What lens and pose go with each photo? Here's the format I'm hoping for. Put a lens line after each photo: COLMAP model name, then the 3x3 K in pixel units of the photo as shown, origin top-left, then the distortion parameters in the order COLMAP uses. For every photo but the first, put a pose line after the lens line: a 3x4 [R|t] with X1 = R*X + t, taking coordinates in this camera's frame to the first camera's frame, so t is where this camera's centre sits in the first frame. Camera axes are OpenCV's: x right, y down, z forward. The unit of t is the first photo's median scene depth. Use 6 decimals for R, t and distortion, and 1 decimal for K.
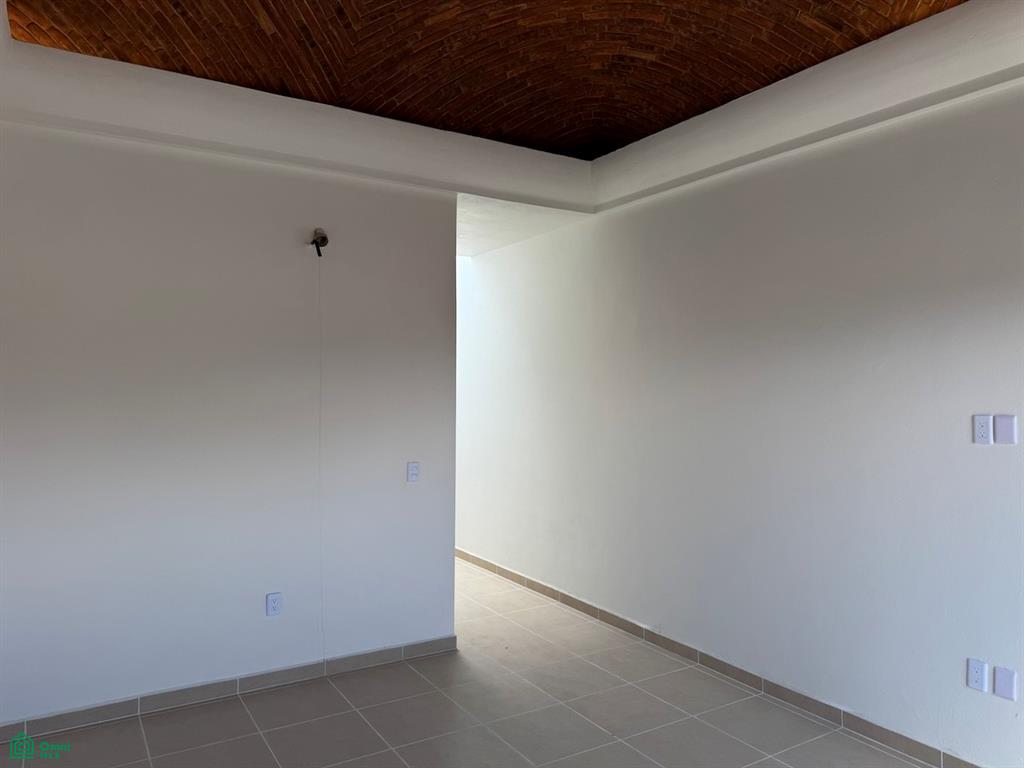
lens RADIAL K [[727.3, 0, 510.0], [0, 727.3, 382.7], [0, 0, 1]] dist [0.034109, -0.051874]
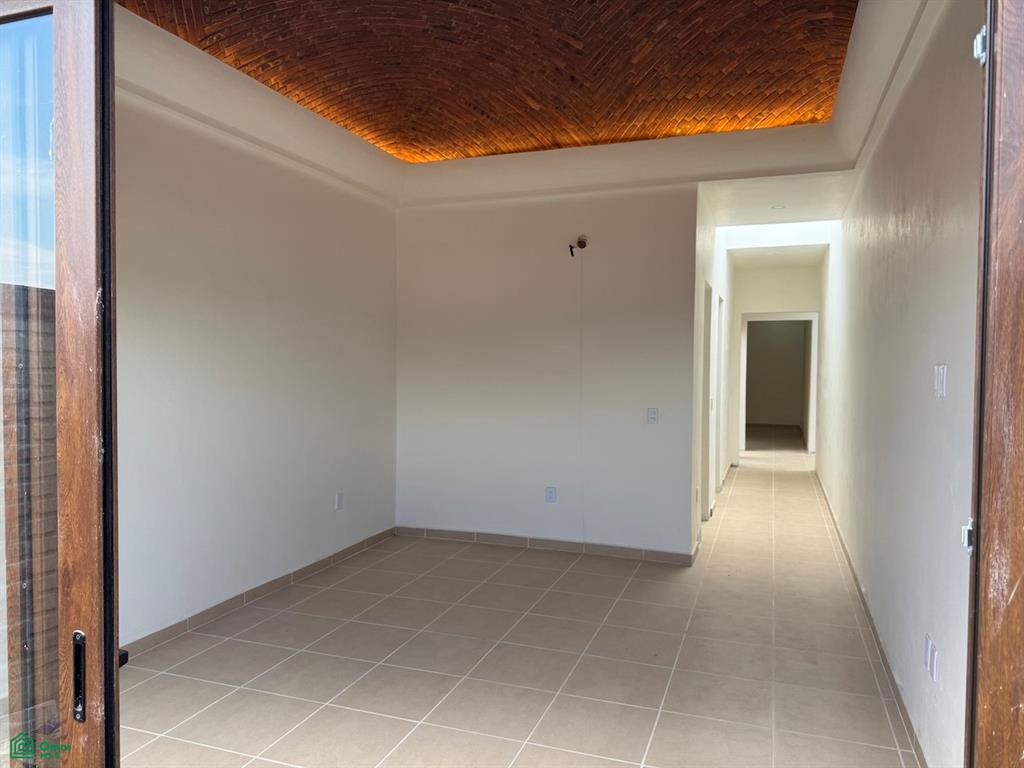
lens RADIAL K [[727.3, 0, 509.7], [0, 727.3, 383.3], [0, 0, 1]] dist [0.034109, -0.051874]
pose [[0.611495, 0.033183, -0.790552, 0.758675], [0.009299, 0.998750, 0.049115, 0.000888], [0.791193, -0.037384, 0.610422, 0.032805]]
